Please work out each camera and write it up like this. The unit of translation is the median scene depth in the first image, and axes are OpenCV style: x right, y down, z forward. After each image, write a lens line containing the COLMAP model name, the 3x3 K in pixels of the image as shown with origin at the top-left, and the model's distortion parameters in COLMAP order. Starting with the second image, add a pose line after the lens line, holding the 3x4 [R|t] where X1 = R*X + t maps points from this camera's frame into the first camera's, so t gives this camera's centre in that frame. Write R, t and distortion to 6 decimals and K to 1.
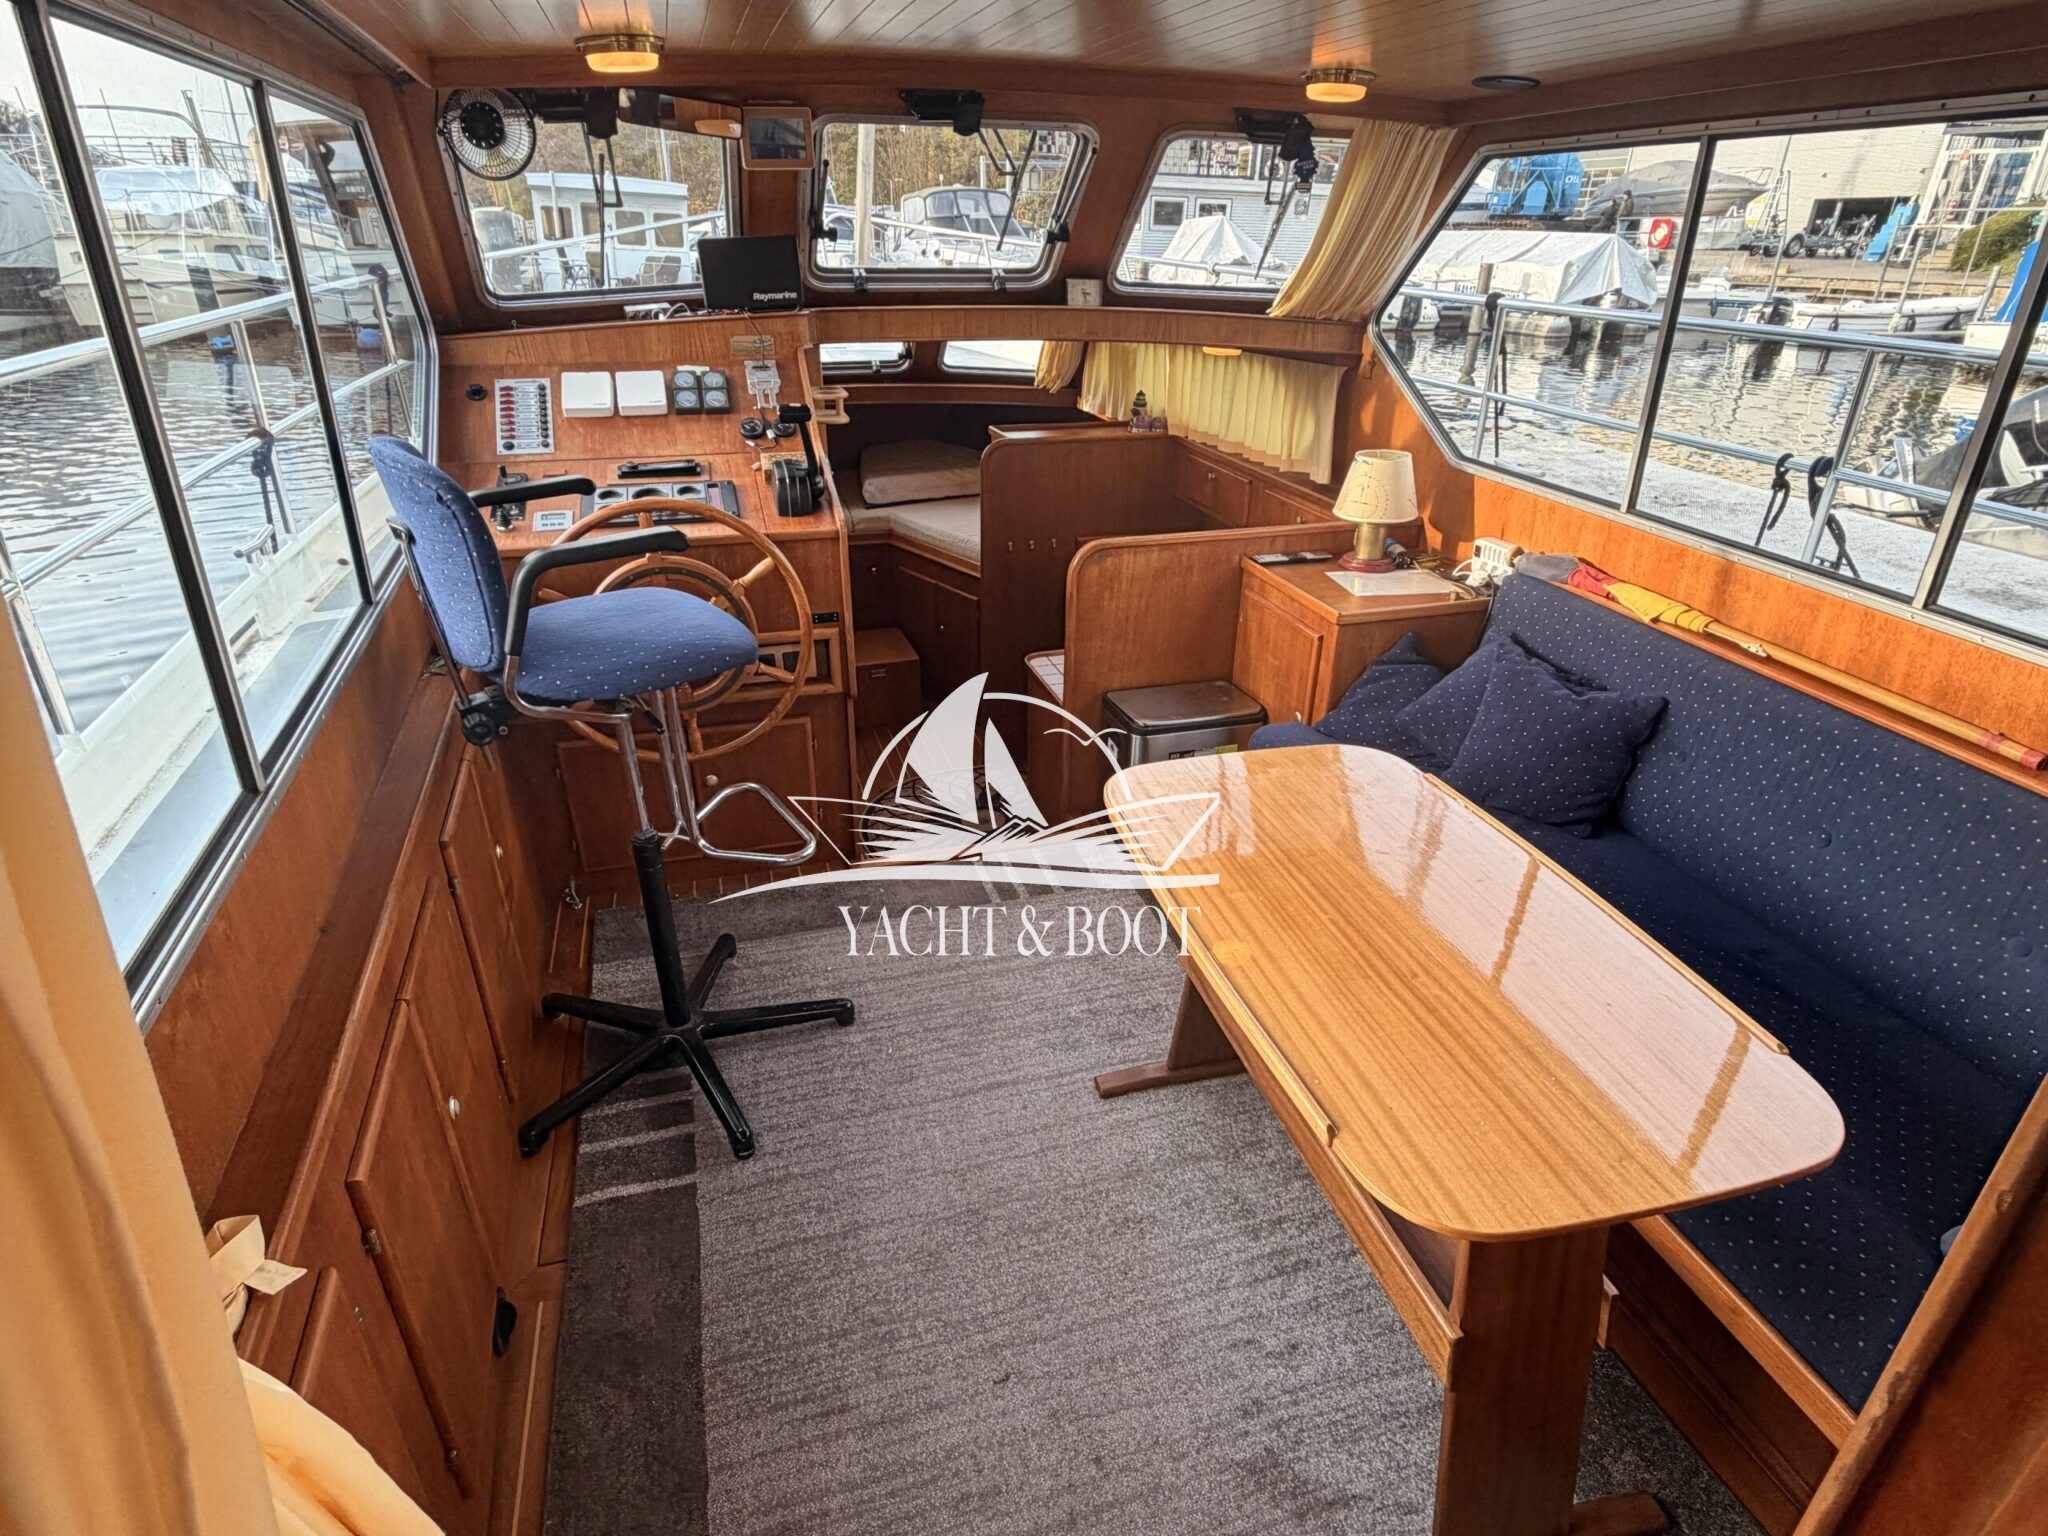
lens RADIAL K [[1077.8, 0, 1025.4], [0, 1077.8, 779.3], [0, 0, 1]] dist [-0.003840, 0.000184]
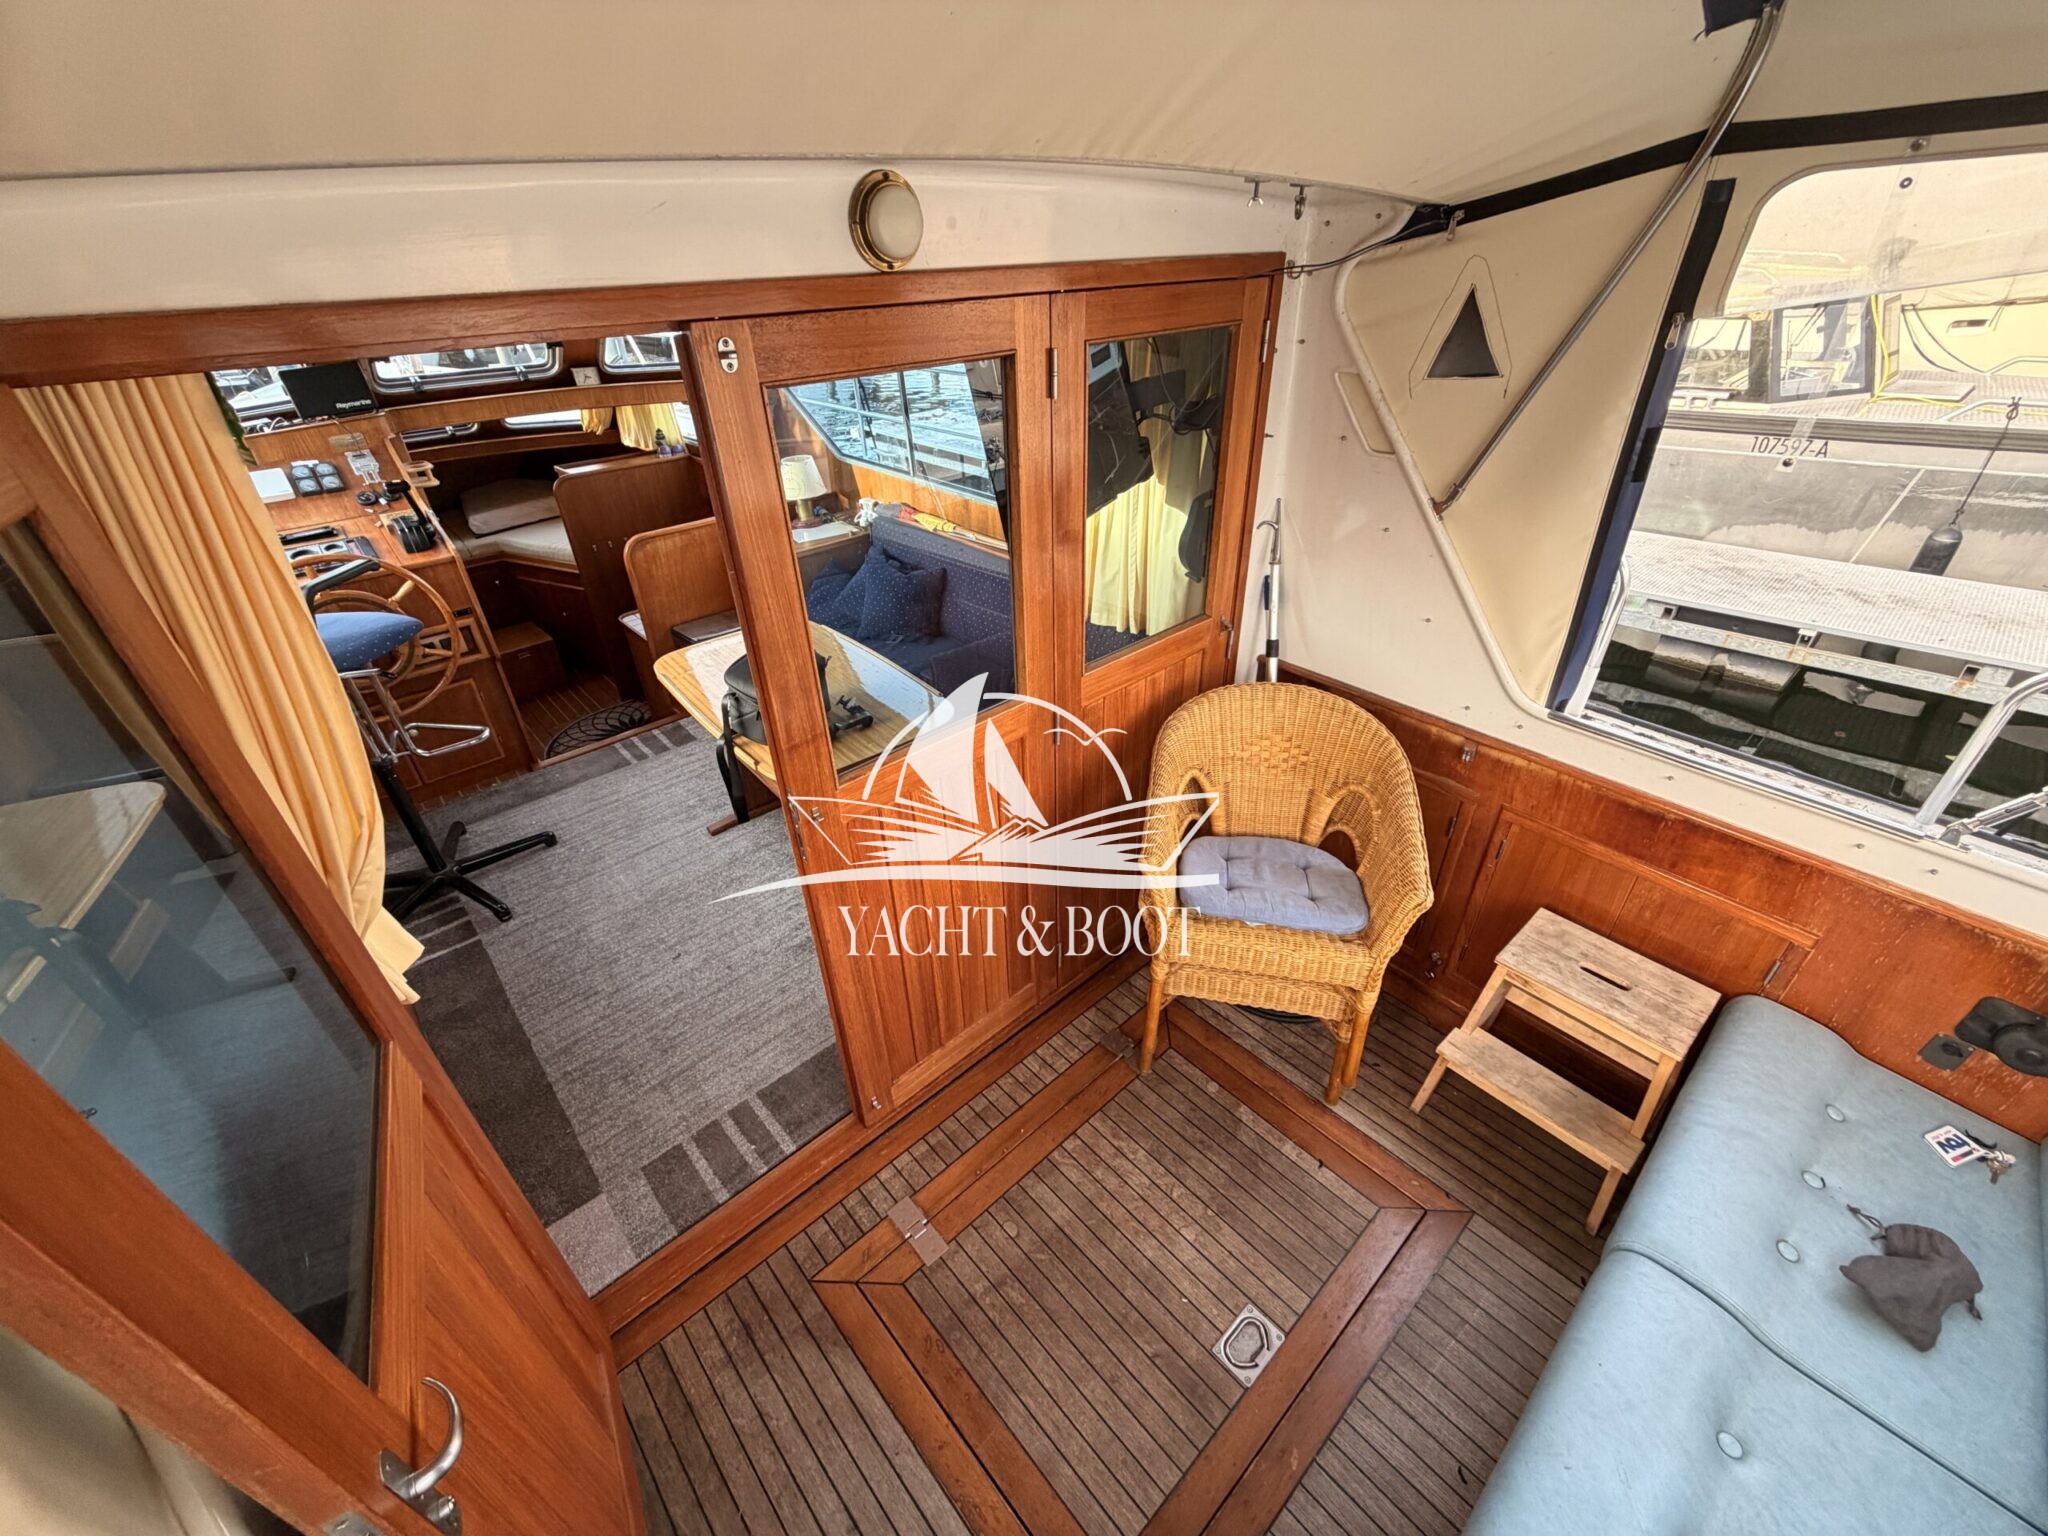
lens RADIAL K [[809.0, 0, 1018.7], [0, 809.0, 772.1], [0, 0, 1]] dist [-0.003334, -0.000780]
pose [[0.901272, -0.264367, 0.343247, 0.077144], [0.230969, 0.963466, 0.135597, 0.097312], [-0.366554, -0.042931, 0.929406, -0.388443]]
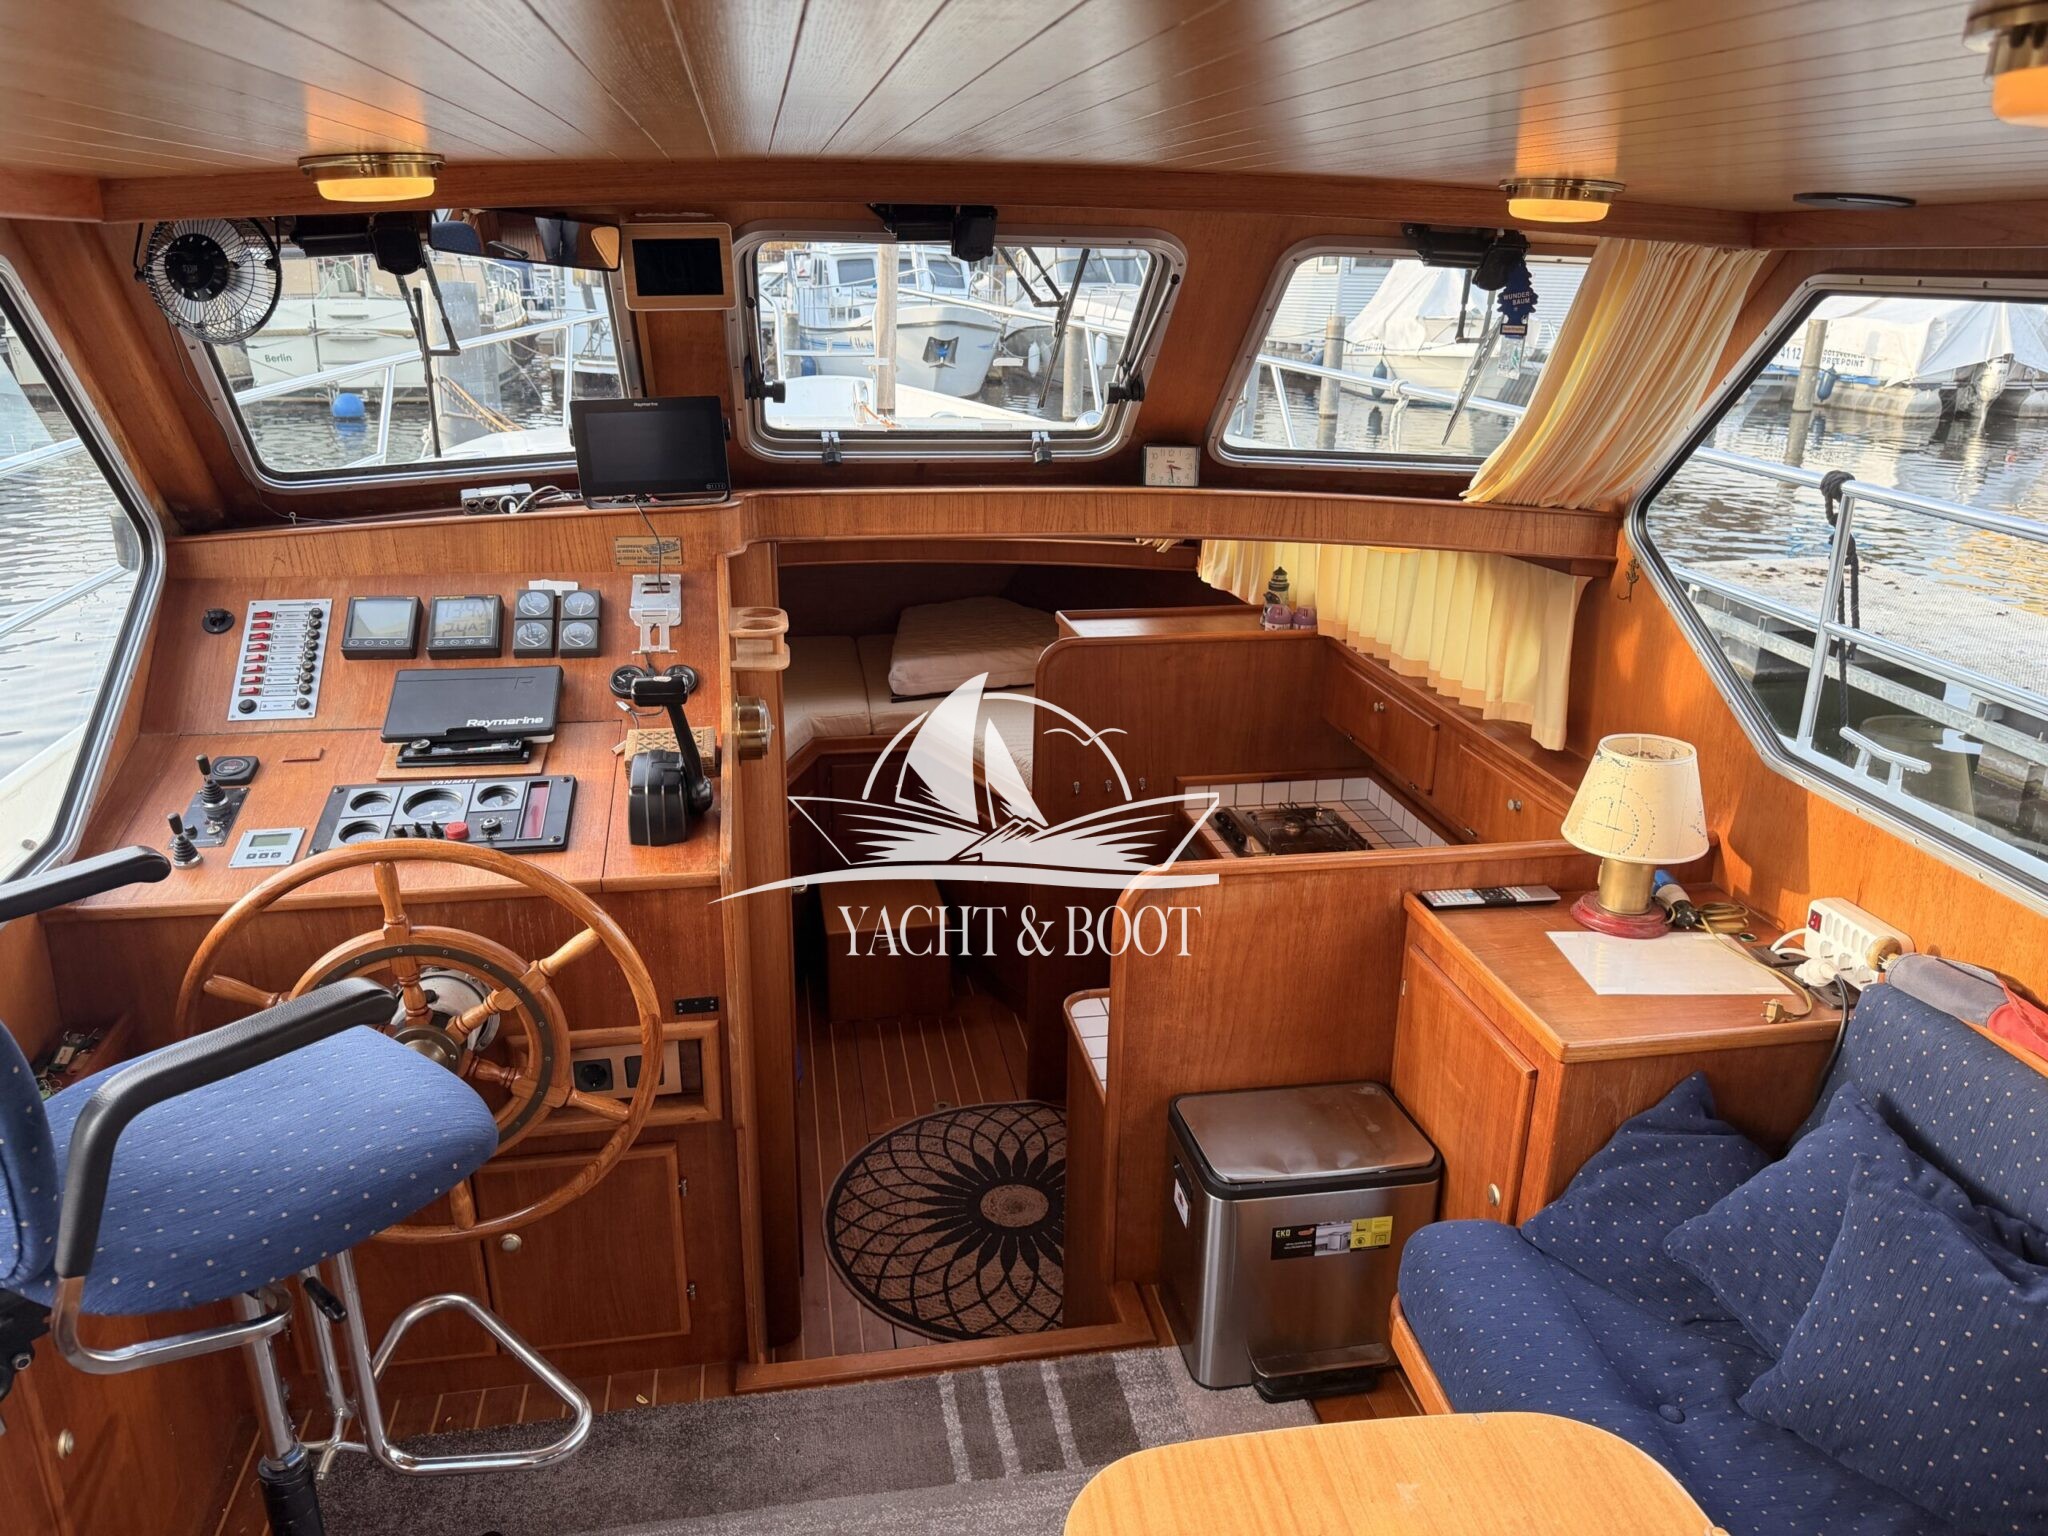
lens RADIAL K [[1437.8, 0, 1022.6], [0, 1437.8, 764.8], [0, 0, 1]] dist [0.054984, -0.071769]
pose [[0.993700, 0.040766, -0.104394, 0.073814], [-0.054895, 0.989150, -0.136267, -0.170857], [0.097707, 0.141139, 0.985156, 0.176549]]
